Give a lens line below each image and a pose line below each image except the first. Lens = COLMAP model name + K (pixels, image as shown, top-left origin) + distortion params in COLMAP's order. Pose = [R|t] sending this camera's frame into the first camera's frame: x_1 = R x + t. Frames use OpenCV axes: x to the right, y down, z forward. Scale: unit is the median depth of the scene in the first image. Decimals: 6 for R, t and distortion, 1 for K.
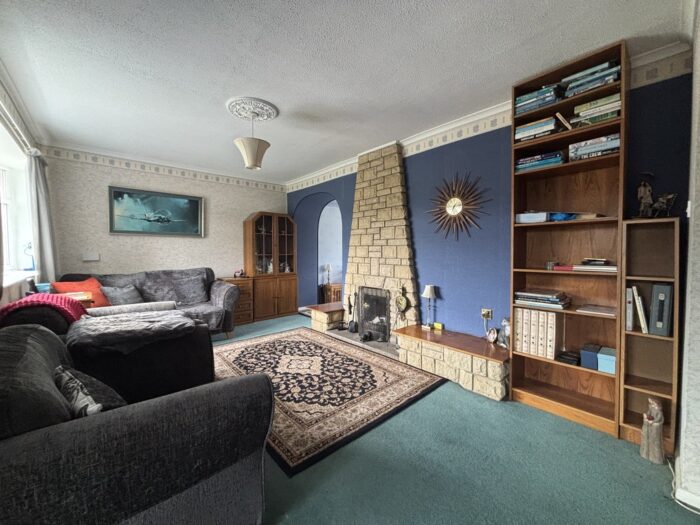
lens RADIAL K [[283.1, 0, 350.9], [0, 283.1, 260.2], [0, 0, 1]] dist [0.004521, -0.000431]
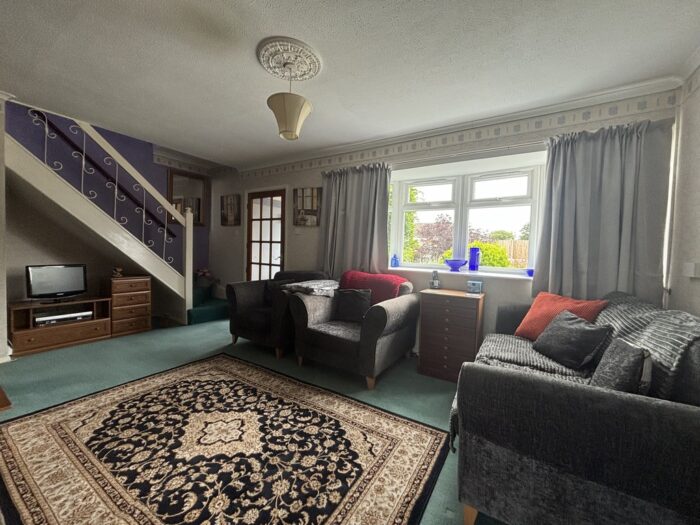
lens RADIAL K [[283.1, 0, 348.8], [0, 283.1, 261.0], [0, 0, 1]] dist [0.004521, -0.000431]
pose [[-0.961898, -0.022629, -0.272472, -0.301502], [-0.041789, 0.997028, 0.064724, -0.048112], [0.270198, 0.073645, -0.959984, 1.847620]]
